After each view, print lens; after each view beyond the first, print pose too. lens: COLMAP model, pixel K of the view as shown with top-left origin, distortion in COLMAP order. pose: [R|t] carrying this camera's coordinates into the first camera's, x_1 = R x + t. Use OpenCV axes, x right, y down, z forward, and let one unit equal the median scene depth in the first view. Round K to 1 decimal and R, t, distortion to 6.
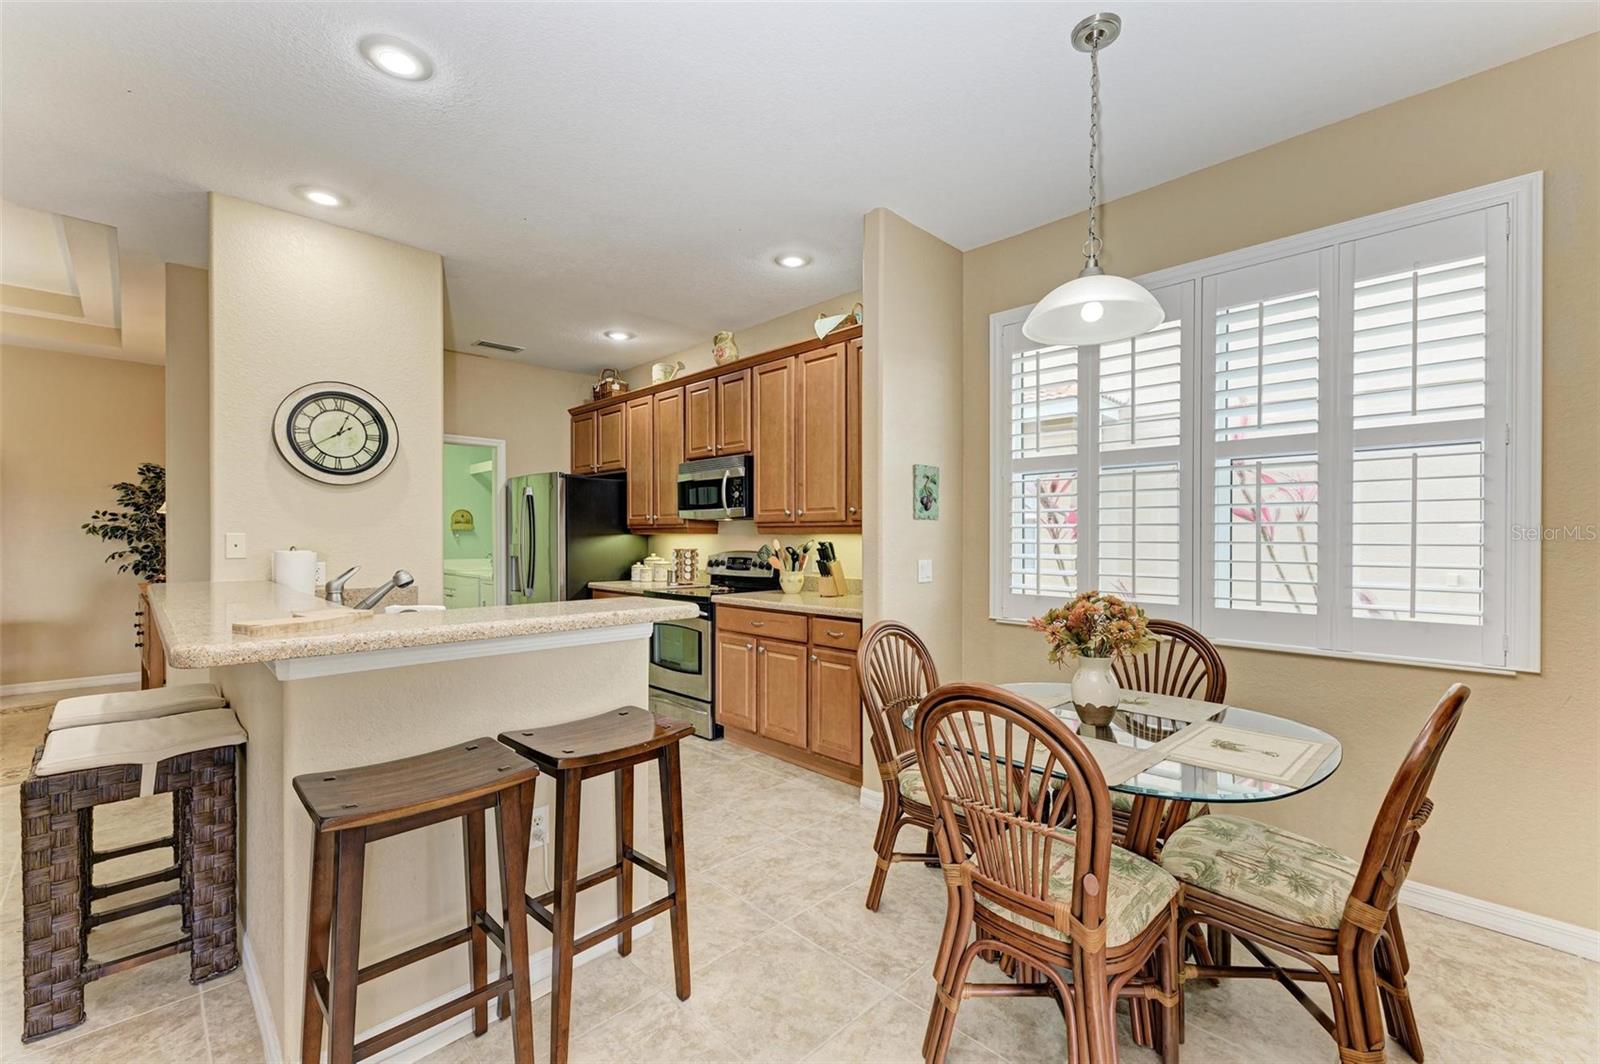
lens RADIAL K [[666.7, 0, 802.3], [0, 666.7, 541.1], [0, 0, 1]] dist [0.017282, -0.006340]
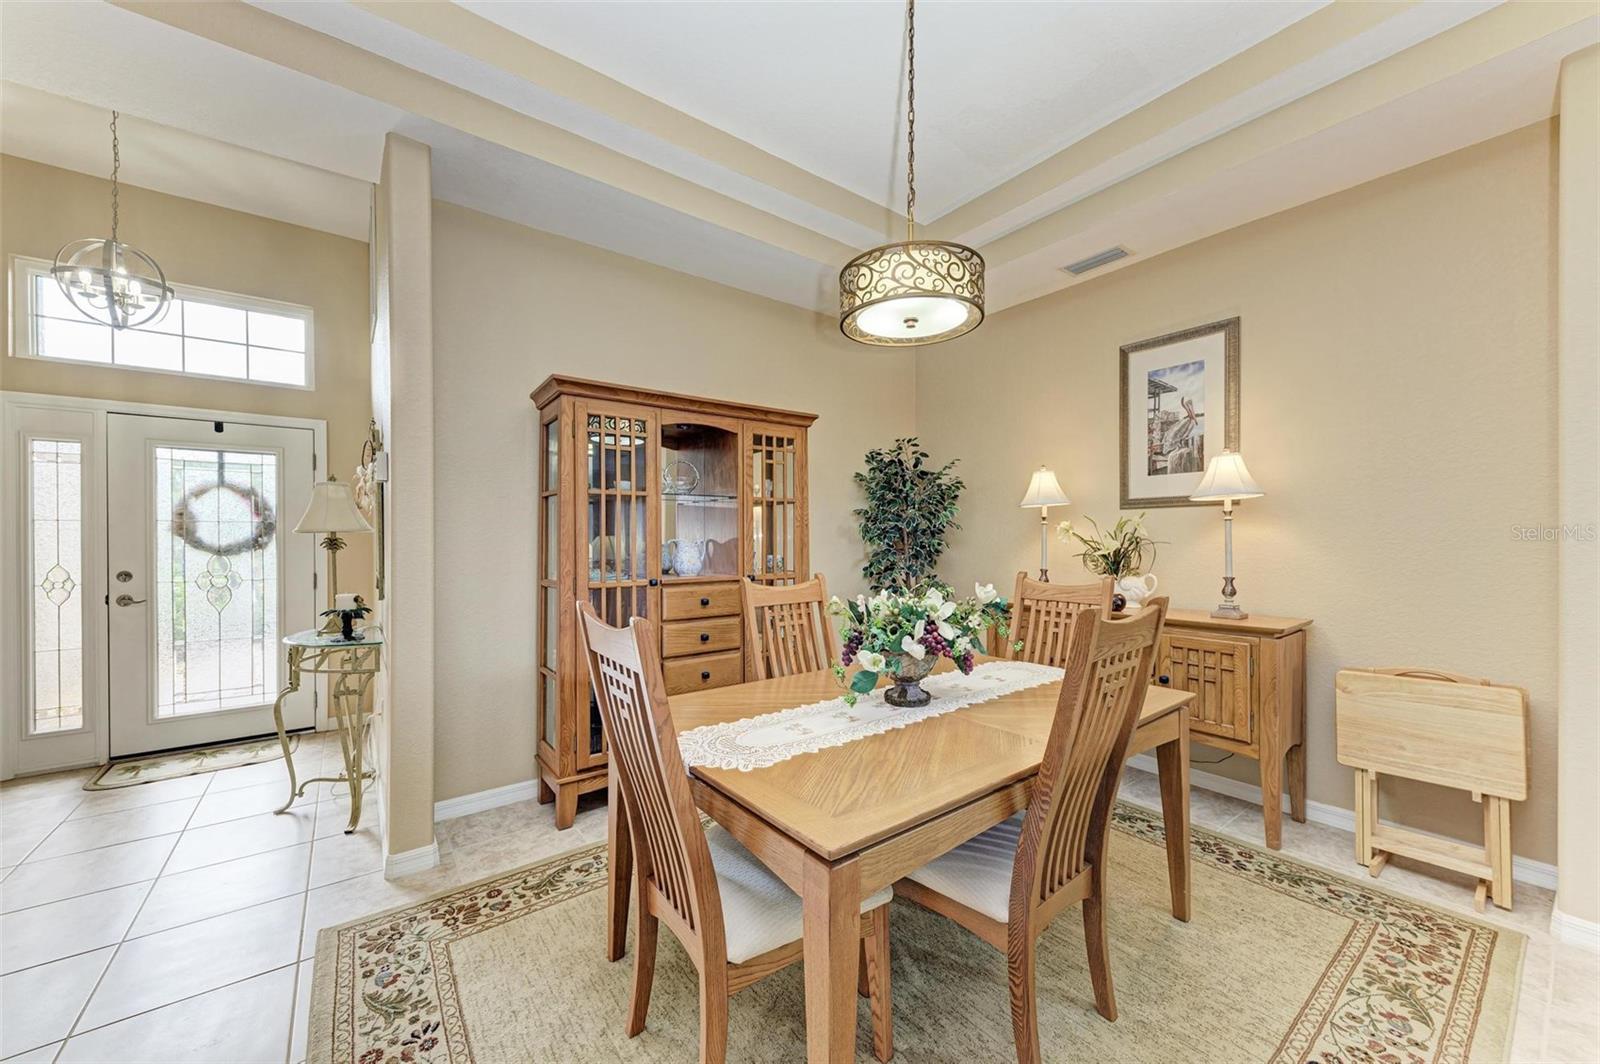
lens RADIAL K [[595.7, 0, 795.7], [0, 595.7, 542.6], [0, 0, 1]] dist [0.010713, -0.003400]
pose [[0.990806, -0.002287, -0.135272, -1.375196], [0.002313, 0.999997, 0.000037, -0.002845], [0.135271, -0.000350, 0.990809, 0.381015]]
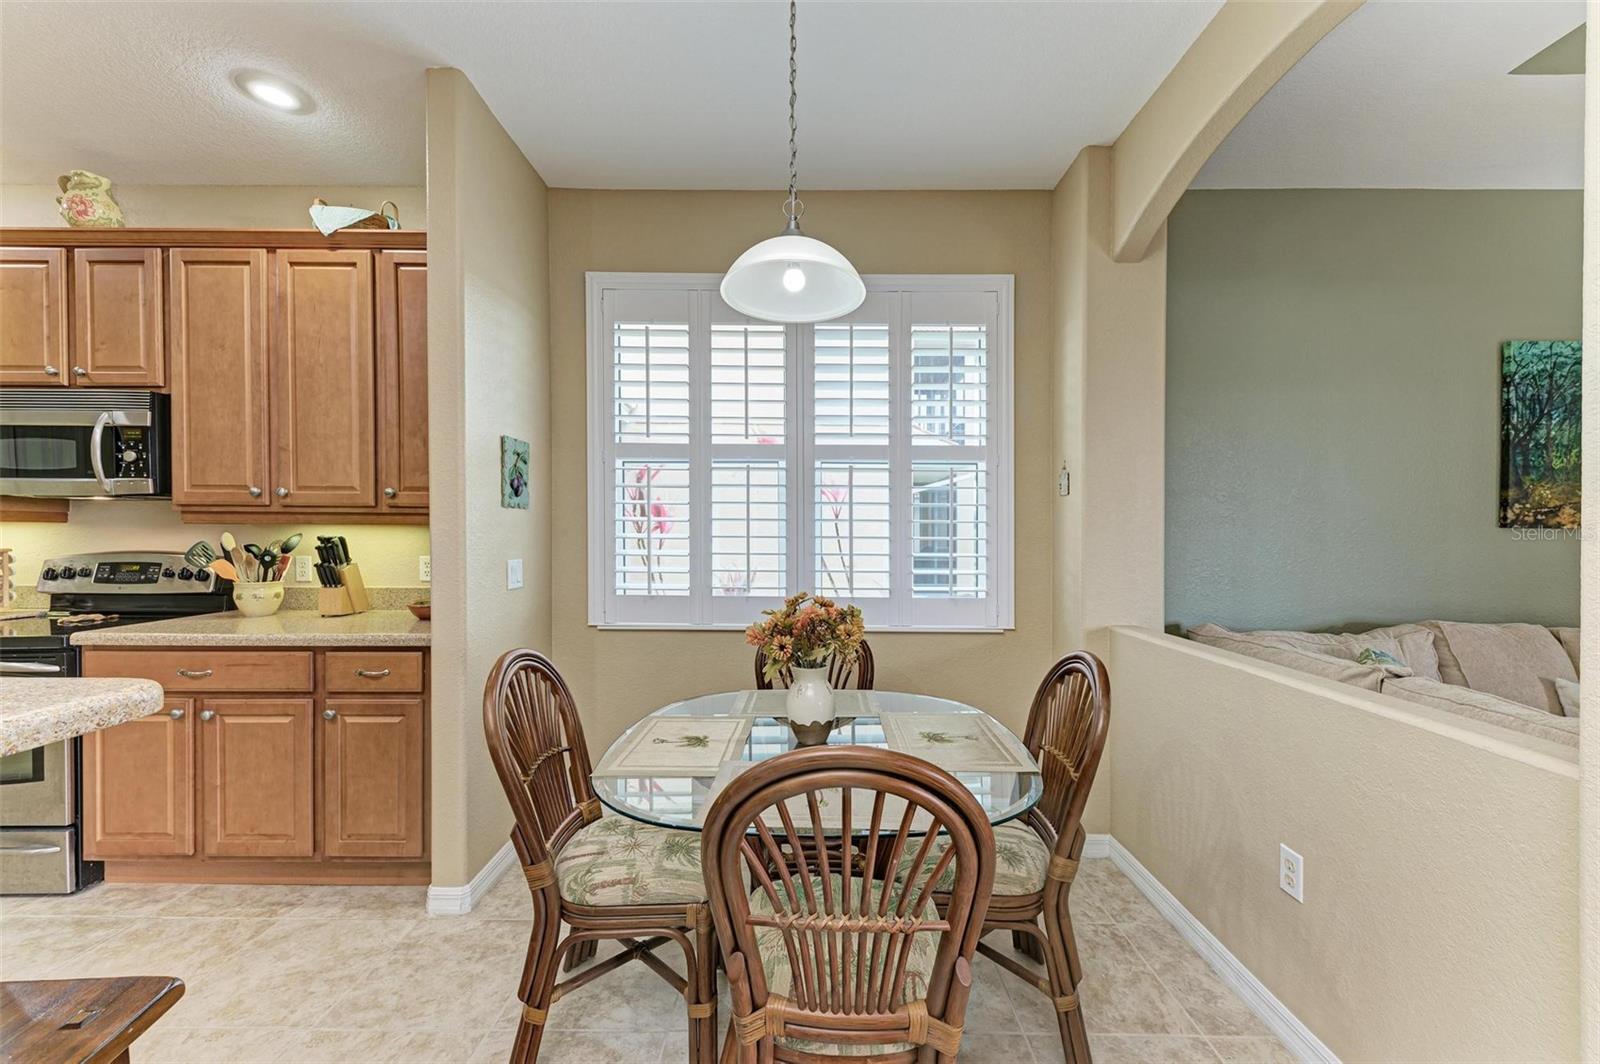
lens RADIAL K [[613.6, 0, 803.0], [0, 613.6, 539.7], [0, 0, 1]] dist [0.016359, -0.004822]
pose [[0.708025, -0.004683, 0.706172, -0.068154], [-0.001139, 0.999969, 0.007773, -0.001170], [-0.706186, -0.006308, 0.707998, 0.200952]]
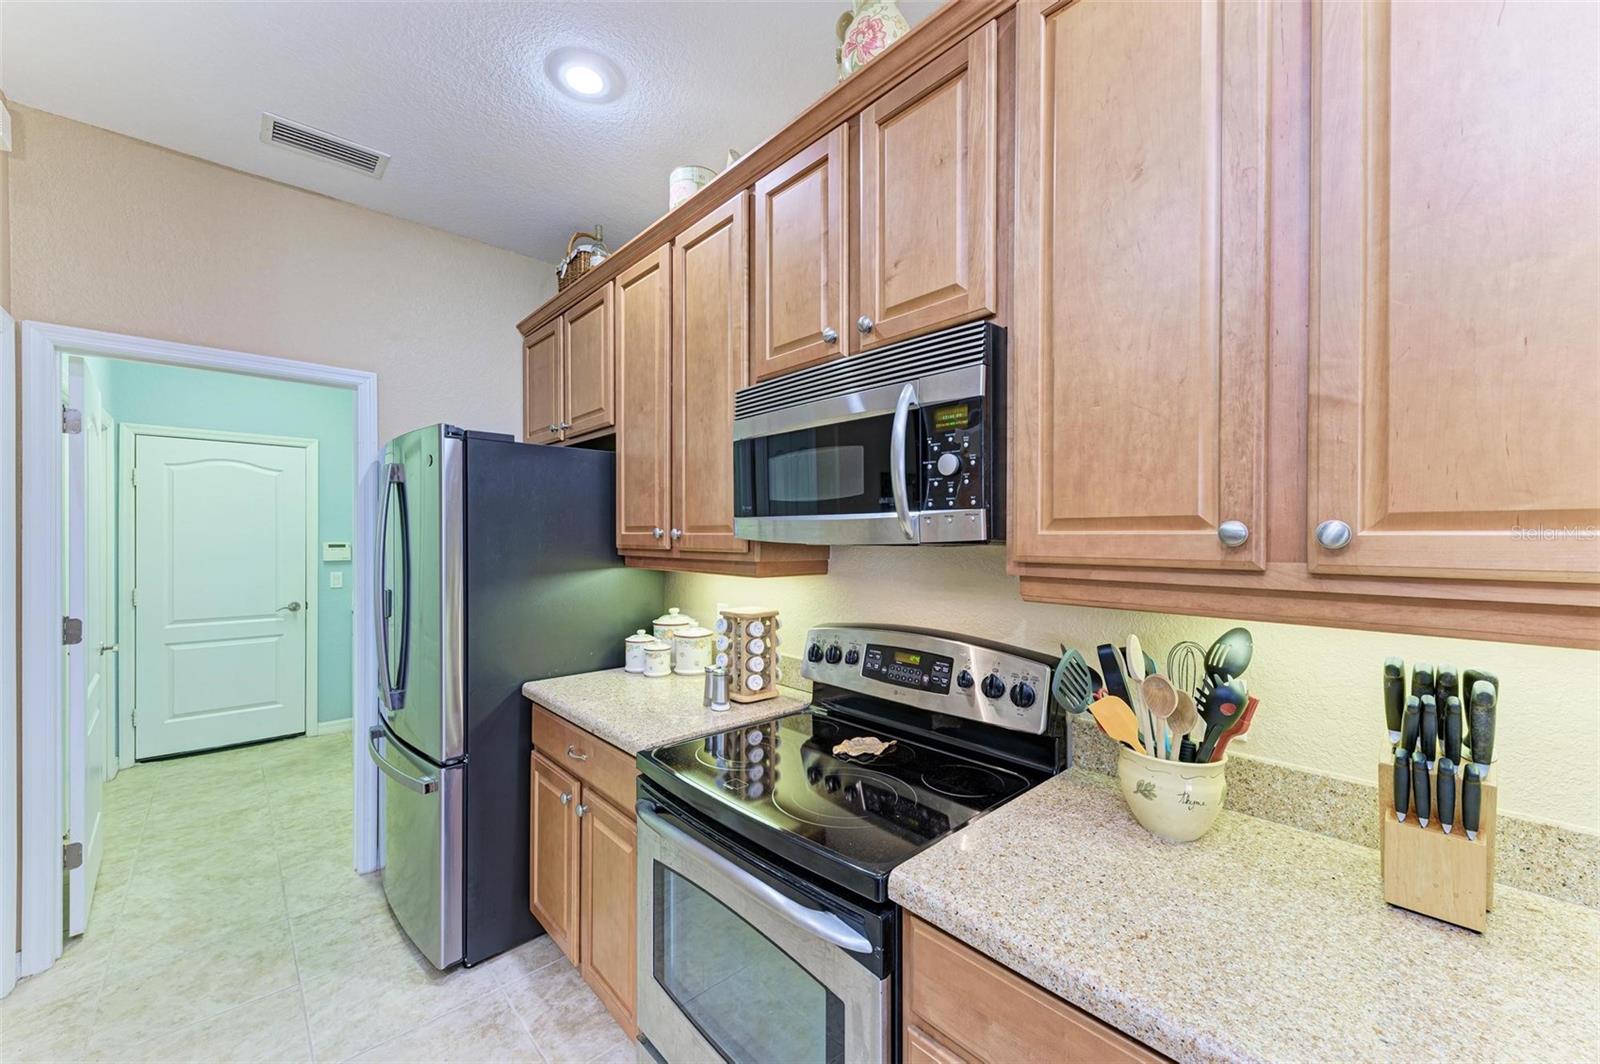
lens RADIAL K [[614.6, 0, 799.8], [0, 614.6, 542.9], [0, 0, 1]] dist [0.015635, -0.003244]
pose [[0.999183, 0.001476, -0.040382, -0.157610], [-0.001329, 0.999992, 0.003659, -0.038597], [0.040387, -0.003602, 0.999178, 0.764505]]
